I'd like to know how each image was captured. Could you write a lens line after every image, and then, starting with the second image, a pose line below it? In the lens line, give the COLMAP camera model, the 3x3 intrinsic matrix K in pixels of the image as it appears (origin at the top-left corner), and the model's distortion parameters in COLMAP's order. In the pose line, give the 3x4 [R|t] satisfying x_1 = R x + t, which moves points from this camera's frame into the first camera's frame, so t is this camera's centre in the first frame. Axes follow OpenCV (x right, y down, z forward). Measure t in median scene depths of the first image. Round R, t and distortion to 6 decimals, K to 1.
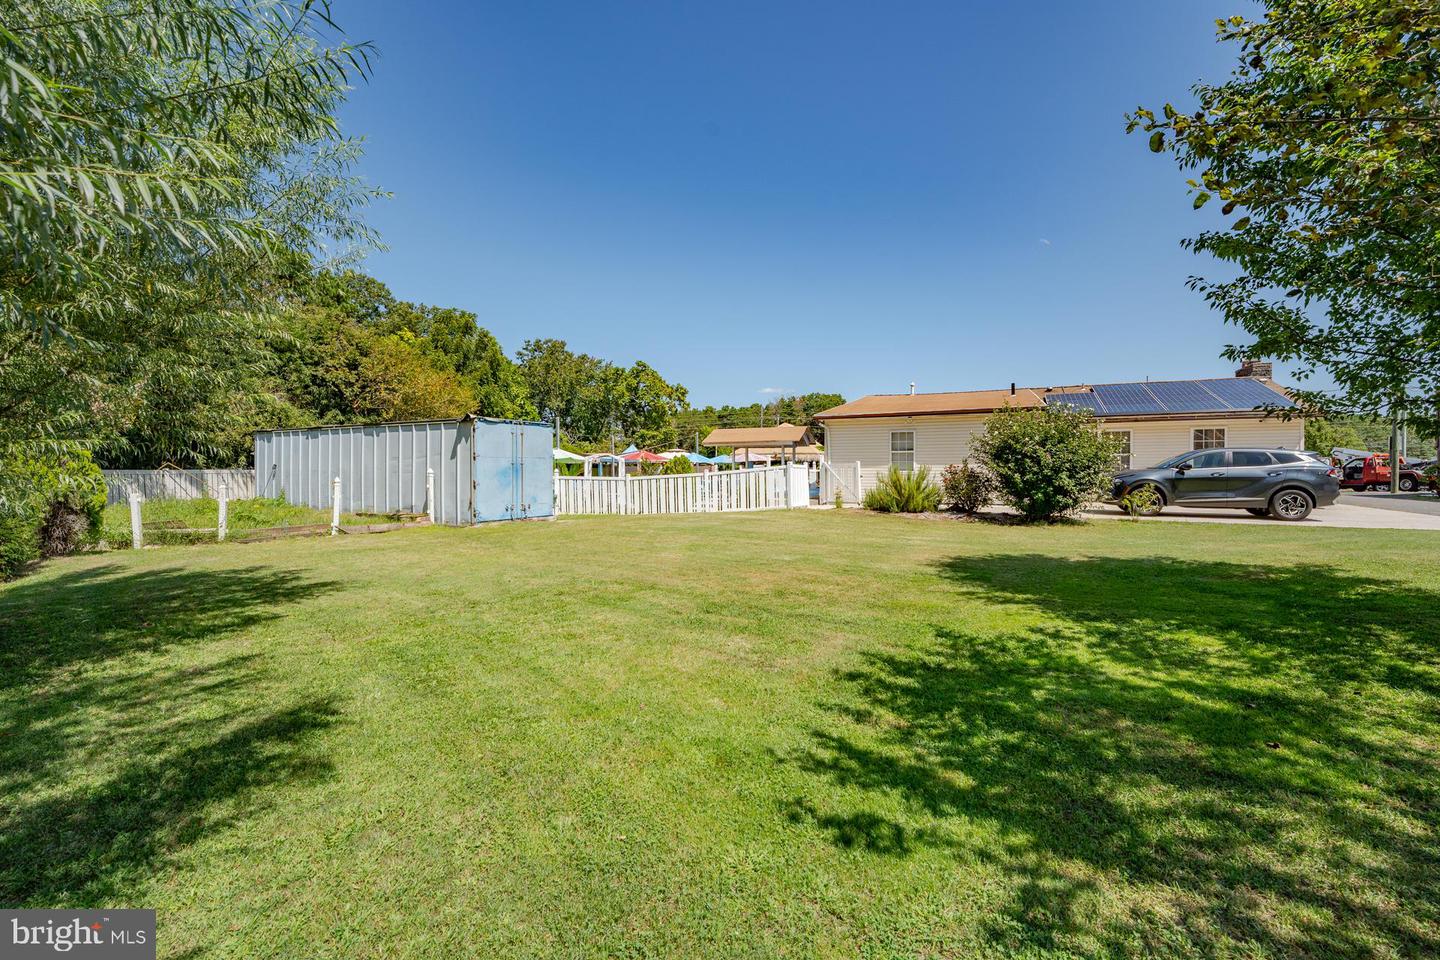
lens RADIAL K [[593.7, 0, 720.4], [0, 593.7, 480.2], [0, 0, 1]] dist [-0.032197, 0.006519]
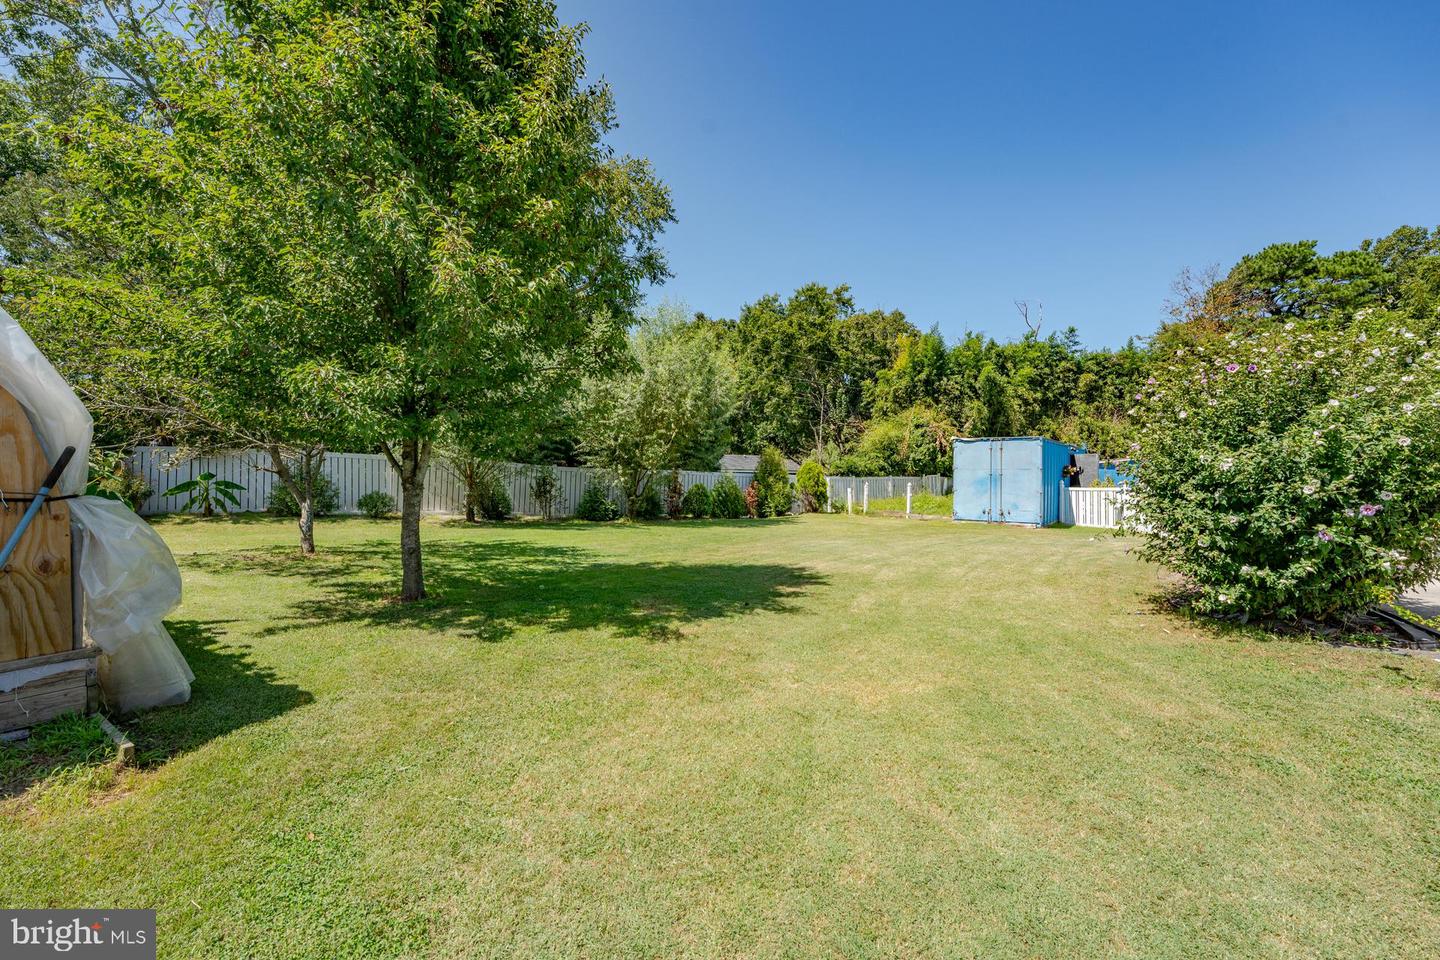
lens RADIAL K [[593.7, 0, 715.6], [0, 593.7, 472.7], [0, 0, 1]] dist [-0.032197, 0.006519]
pose [[-0.109476, -0.001400, -0.993989, 0.600694], [-0.017993, 0.999838, 0.000573, -0.014651], [0.993827, 0.017948, -0.109483, 0.357869]]
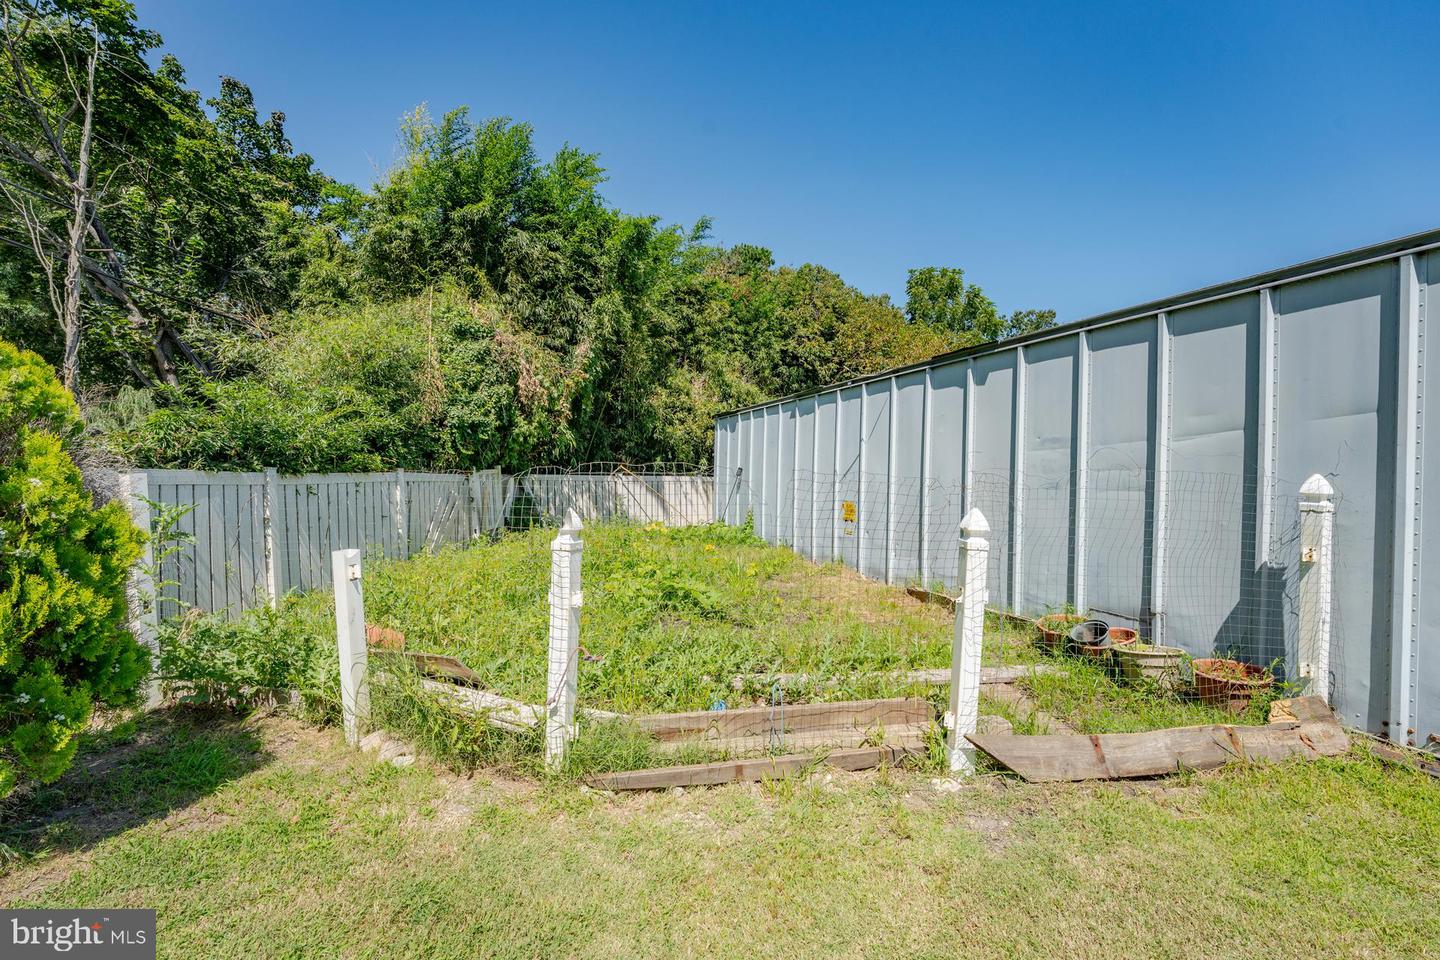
lens RADIAL K [[593.7, 0, 714.4], [0, 593.7, 479.0], [0, 0, 1]] dist [-0.032197, 0.006519]
pose [[0.769600, 0.007444, -0.638483, -0.328213], [-0.018168, 0.999782, -0.010242, -0.007325], [0.638268, 0.019482, 0.769568, 0.428337]]
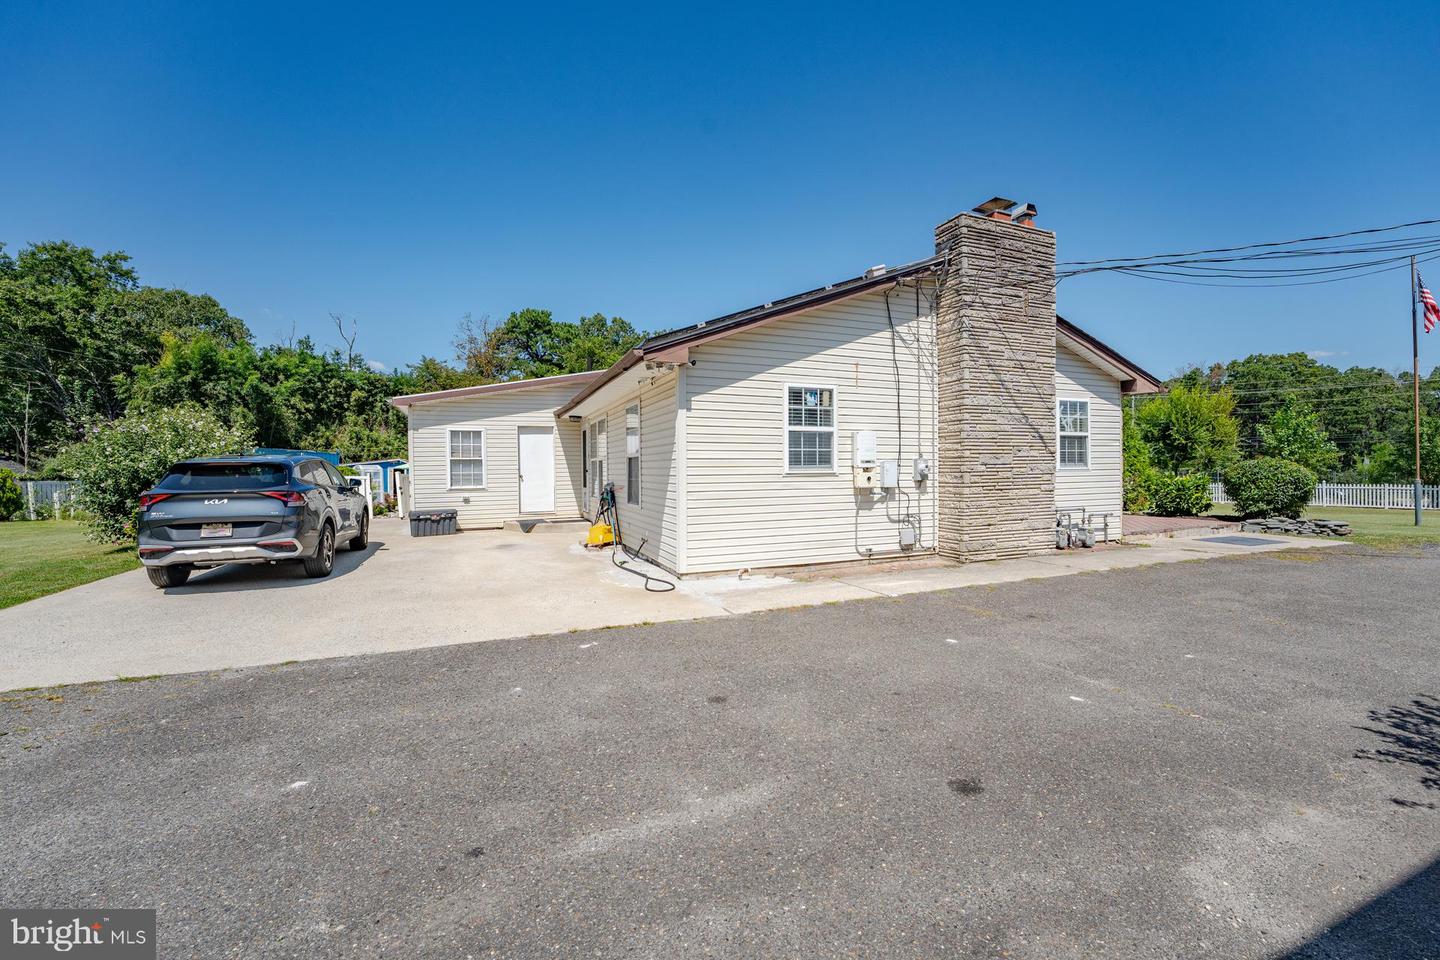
lens RADIAL K [[593.7, 0, 694.9], [0, 593.7, 470.0], [0, 0, 1]] dist [-0.032197, 0.006519]
pose [[0.736050, -0.004638, -0.676911, 0.979220], [-0.003143, 0.999942, -0.010269, -0.021805], [0.676919, 0.009686, 0.735993, 0.489048]]
